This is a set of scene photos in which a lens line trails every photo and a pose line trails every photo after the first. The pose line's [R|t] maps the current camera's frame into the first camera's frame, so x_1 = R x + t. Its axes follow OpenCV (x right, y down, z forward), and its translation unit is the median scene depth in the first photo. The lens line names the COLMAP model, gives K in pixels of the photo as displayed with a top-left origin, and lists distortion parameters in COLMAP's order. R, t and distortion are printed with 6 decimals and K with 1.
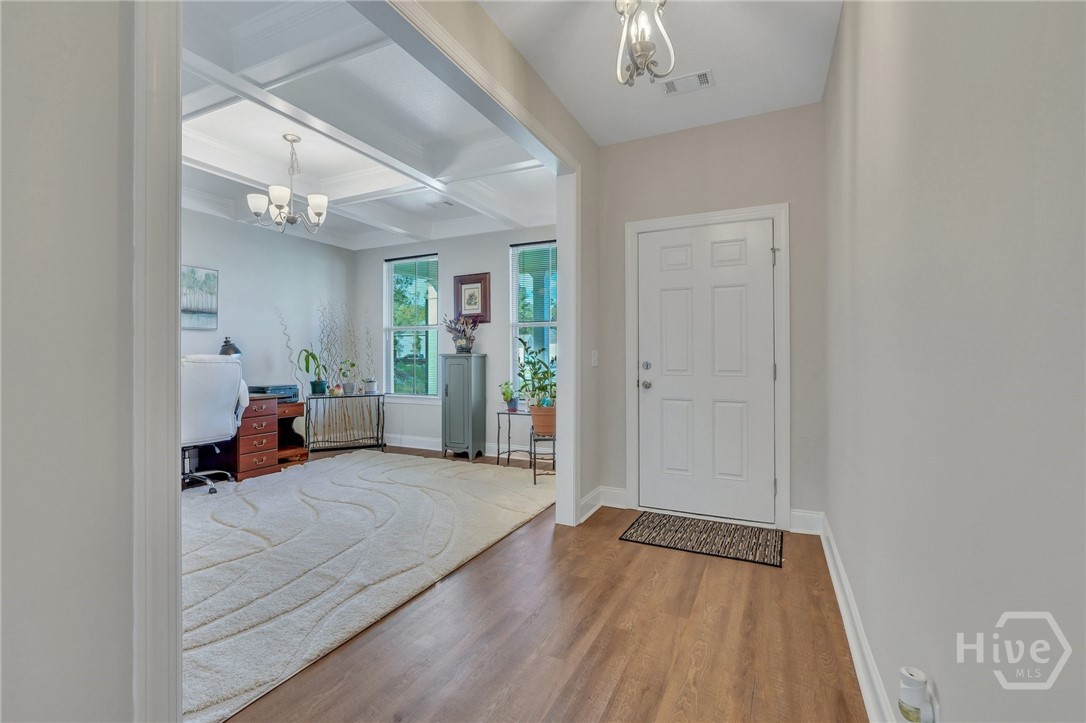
lens RADIAL K [[483.6, 0, 532.6], [0, 483.6, 347.8], [0, 0, 1]] dist [-0.002627, -0.000368]
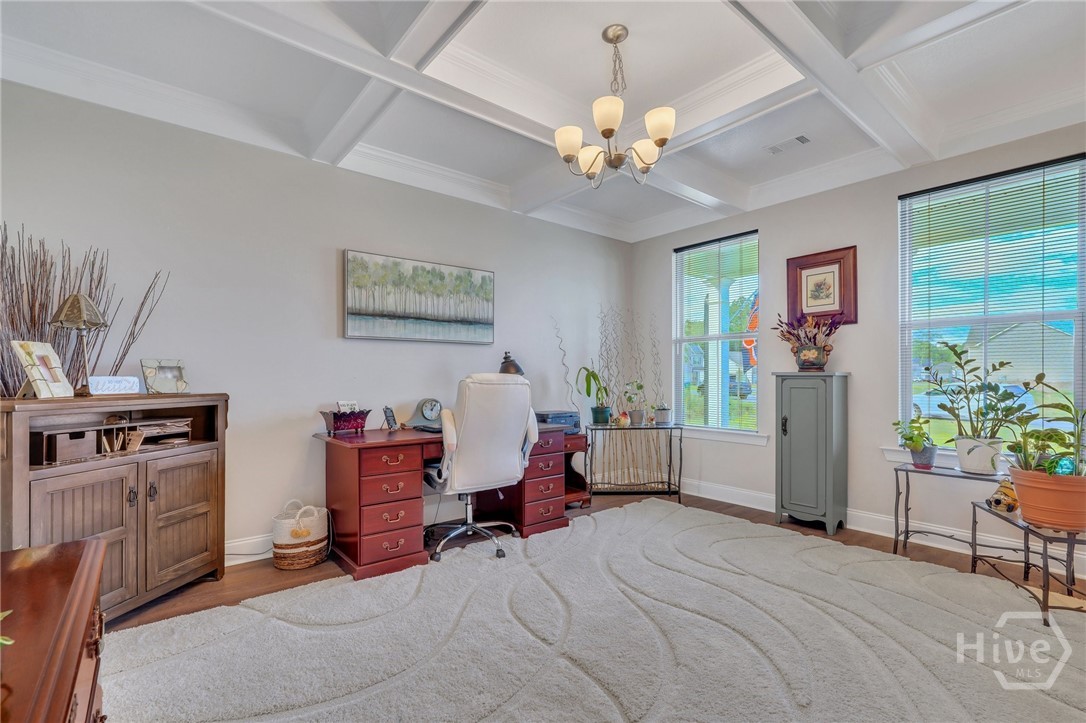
lens RADIAL K [[483.6, 0, 541.3], [0, 483.6, 370.5], [0, 0, 1]] dist [-0.002627, -0.000368]
pose [[0.914539, -0.004959, -0.404467, -0.222585], [0.006913, 0.999970, 0.003369, 0.005763], [0.404439, -0.005877, 0.914546, 0.251321]]
